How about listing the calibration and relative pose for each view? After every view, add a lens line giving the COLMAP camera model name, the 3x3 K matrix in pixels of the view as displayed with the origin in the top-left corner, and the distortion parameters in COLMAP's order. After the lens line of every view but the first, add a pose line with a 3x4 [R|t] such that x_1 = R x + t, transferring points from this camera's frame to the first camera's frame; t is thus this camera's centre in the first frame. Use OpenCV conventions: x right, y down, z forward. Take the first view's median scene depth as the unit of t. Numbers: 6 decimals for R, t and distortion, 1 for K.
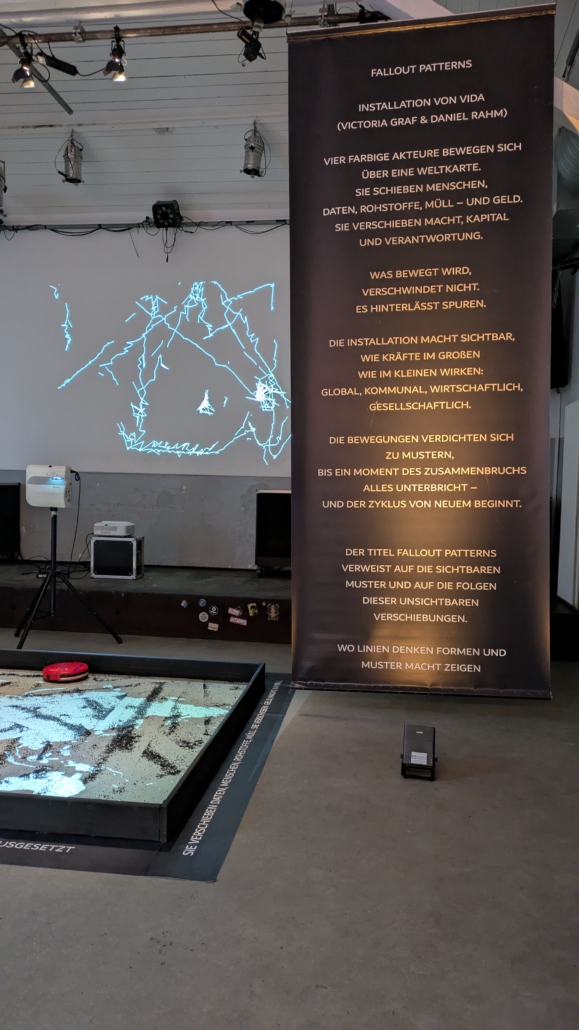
lens RADIAL K [[767.8, 0, 287.3], [0, 767.8, 509.9], [0, 0, 1]] dist [0.058972, -0.050865]
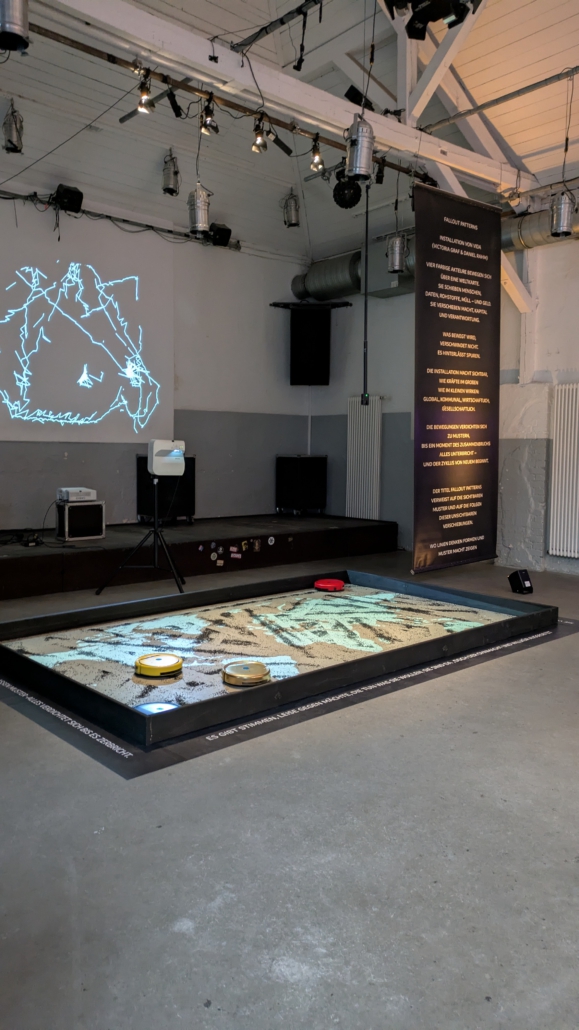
lens RADIAL K [[767.8, 0, 287.5], [0, 767.8, 499.7], [0, 0, 1]] dist [0.058972, -0.050865]
pose [[0.636936, -0.070514, 0.767685, -0.884291], [0.030794, 0.997340, 0.066060, -0.031185], [-0.770302, -0.018436, 0.637413, 0.083111]]
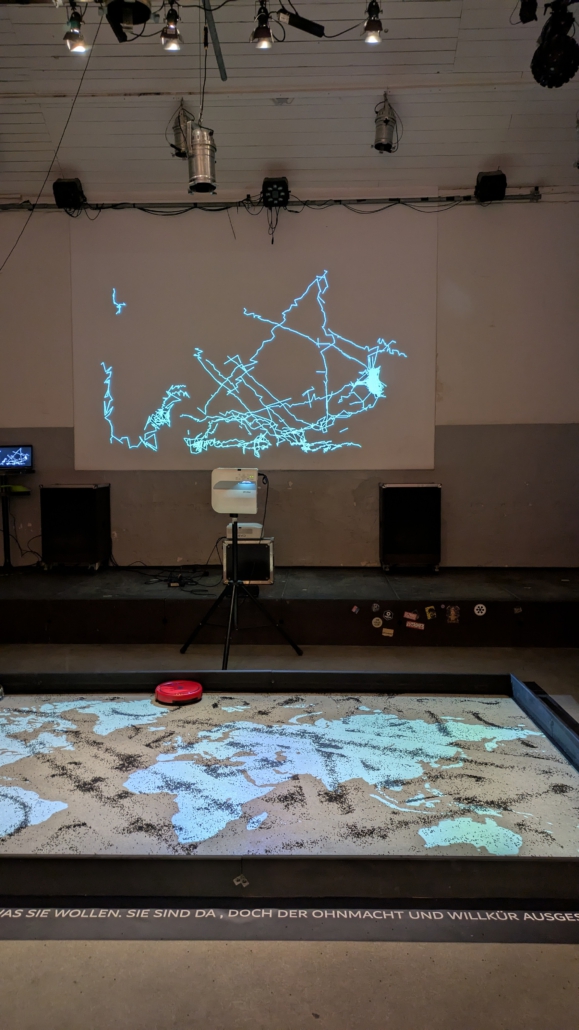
lens RADIAL K [[767.8, 0, 285.5], [0, 767.8, 509.7], [0, 0, 1]] dist [0.058972, -0.050865]
pose [[0.993744, -0.035074, 0.106032, -0.278136], [0.032765, 0.999188, 0.023438, -0.022172], [-0.106768, -0.019817, 0.994086, 0.067162]]
